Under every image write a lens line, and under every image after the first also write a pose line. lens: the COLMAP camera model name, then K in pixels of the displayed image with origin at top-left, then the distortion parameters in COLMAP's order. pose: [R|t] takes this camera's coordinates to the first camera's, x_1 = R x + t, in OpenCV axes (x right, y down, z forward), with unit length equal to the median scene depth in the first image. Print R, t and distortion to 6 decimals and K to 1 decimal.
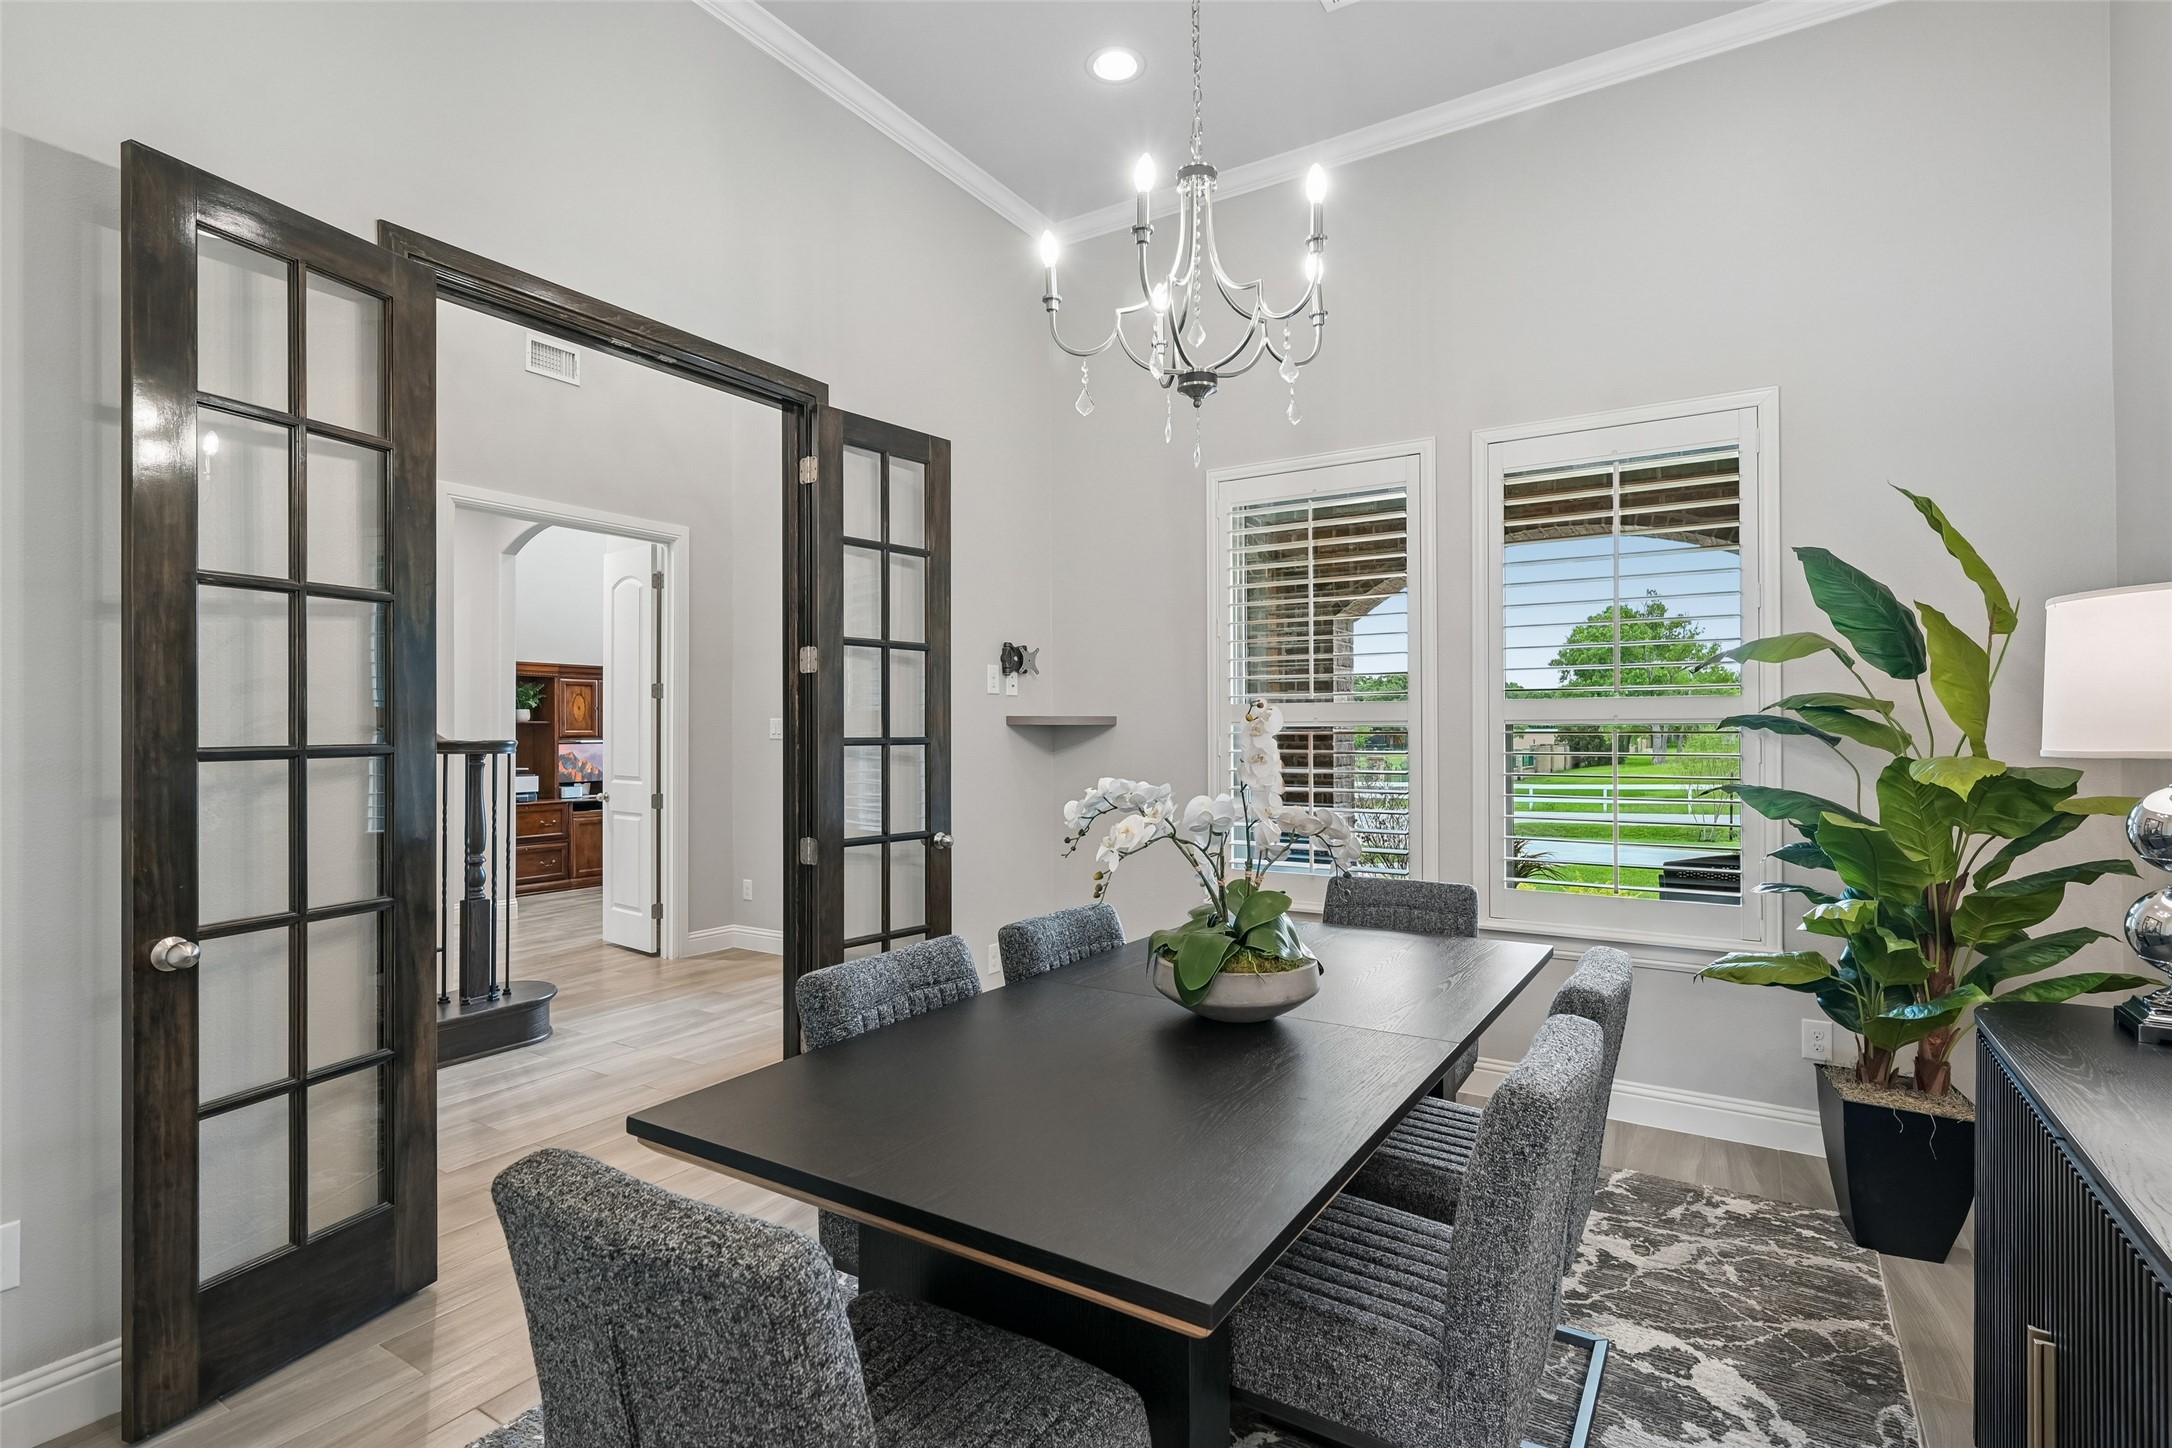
lens RADIAL K [[1018.1, 0, 1089.4], [0, 1018.1, 721.4], [0, 0, 1]] dist [0.001072, 0.000094]
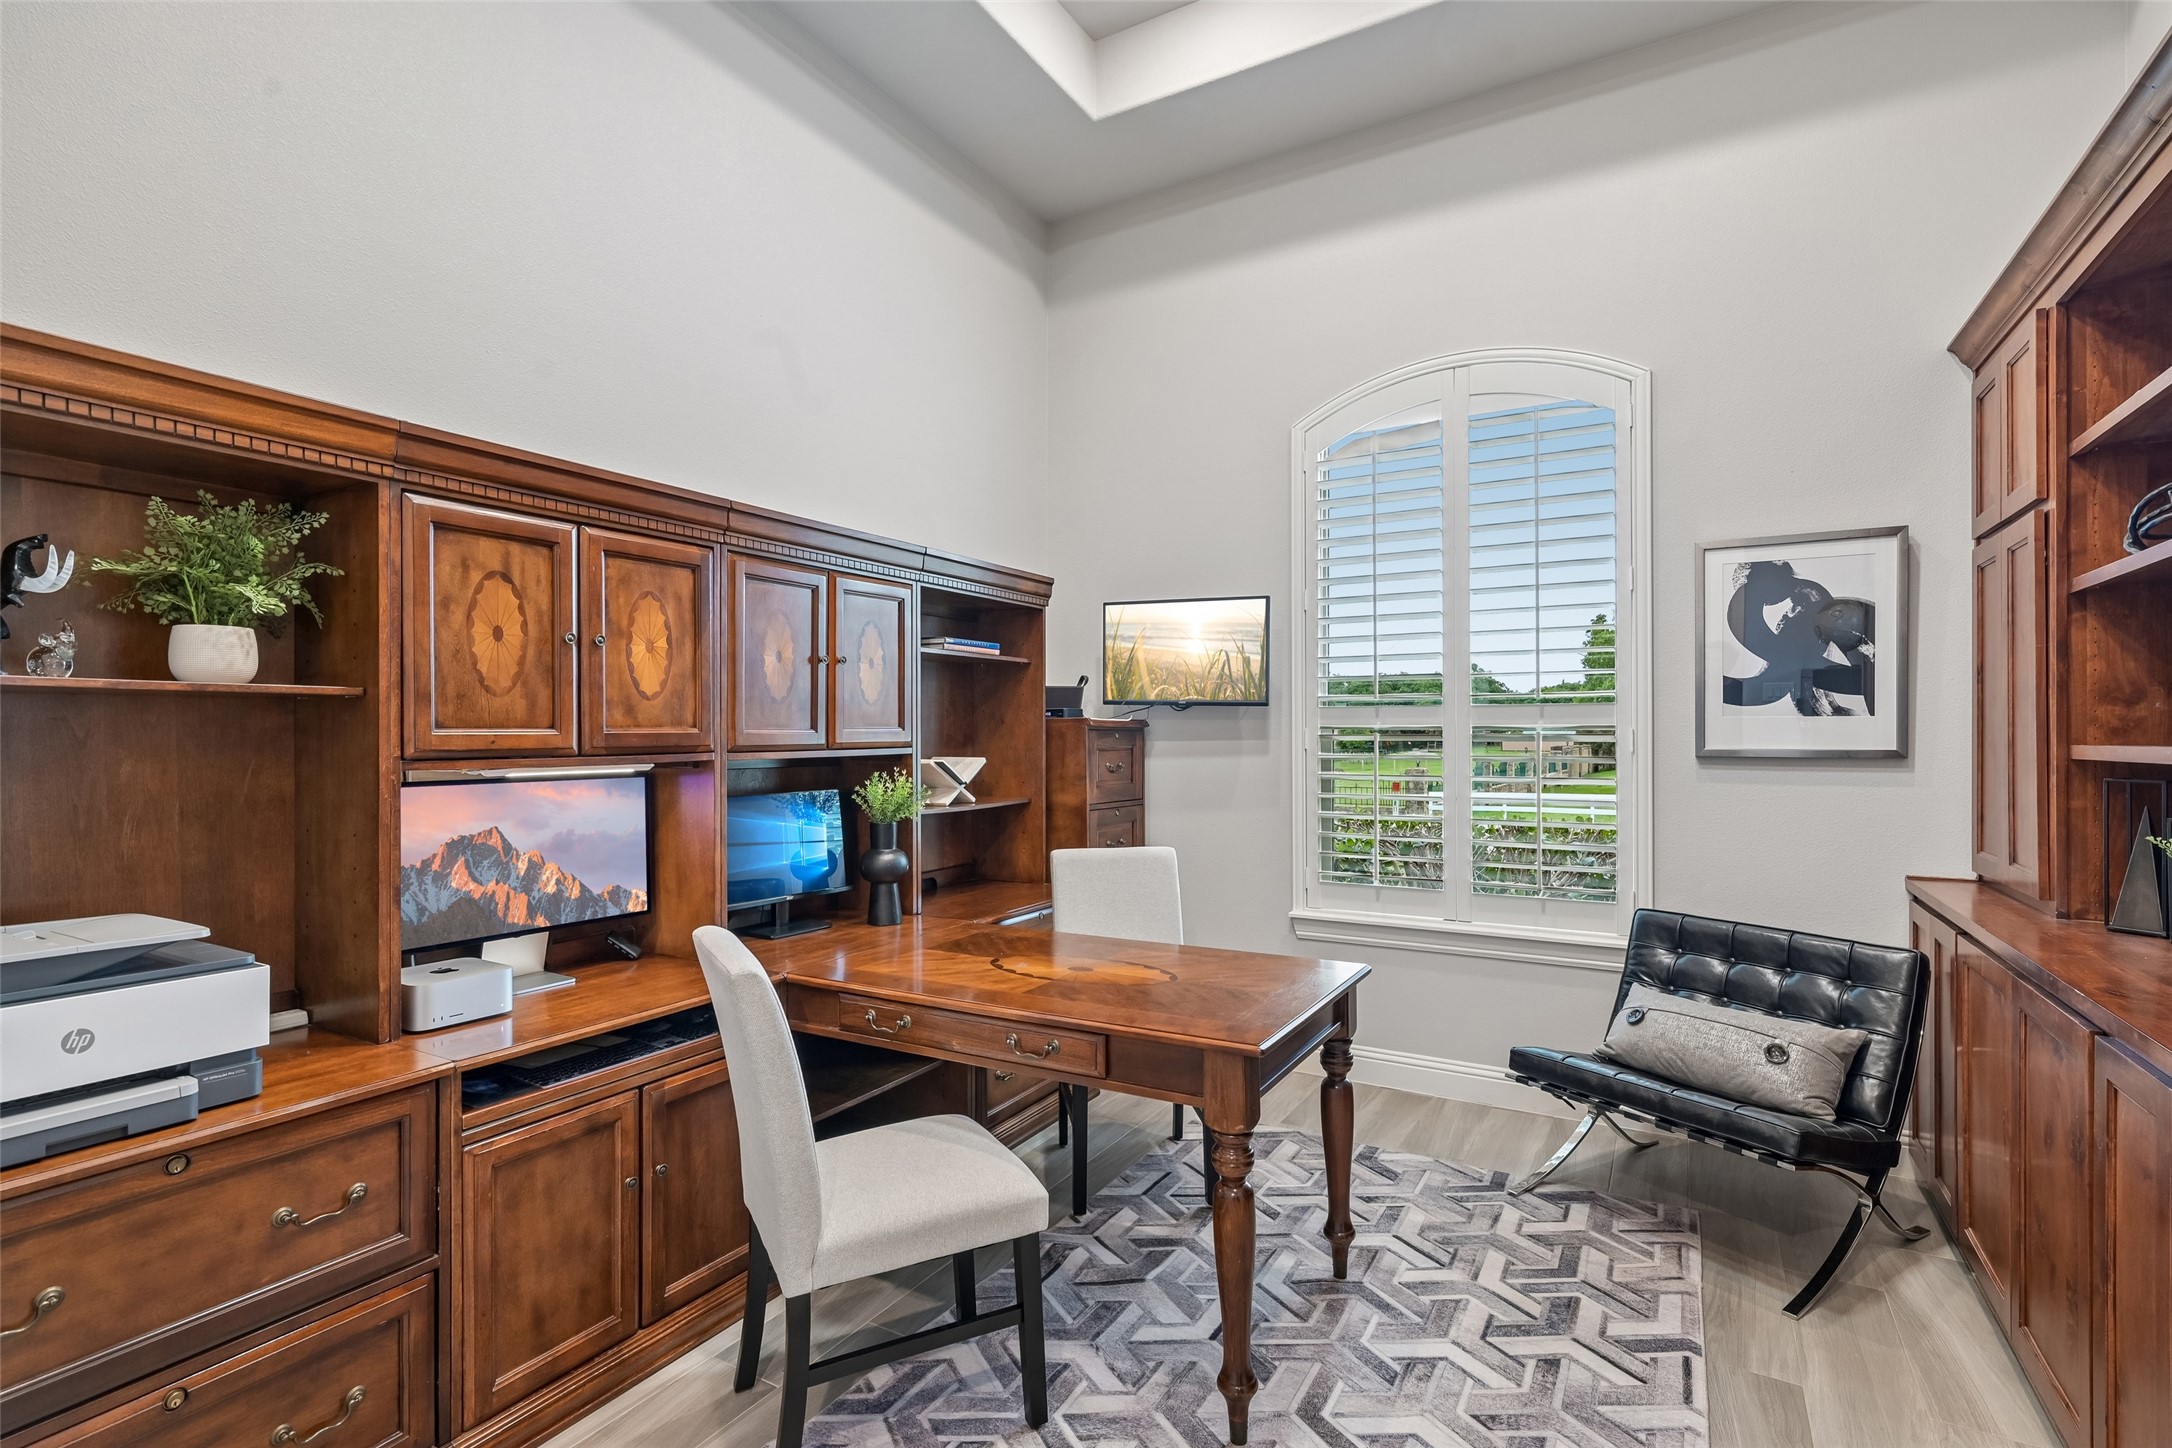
lens RADIAL K [[980.0, 0, 1085.5], [0, 980.0, 732.8], [0, 0, 1]] dist [0.003429, 0.000486]
pose [[0.999287, -0.001937, 0.037696, -0.378467], [0.001848, 0.999995, 0.002398, 0.009549], [-0.037700, -0.002327, 0.999286, 0.777365]]
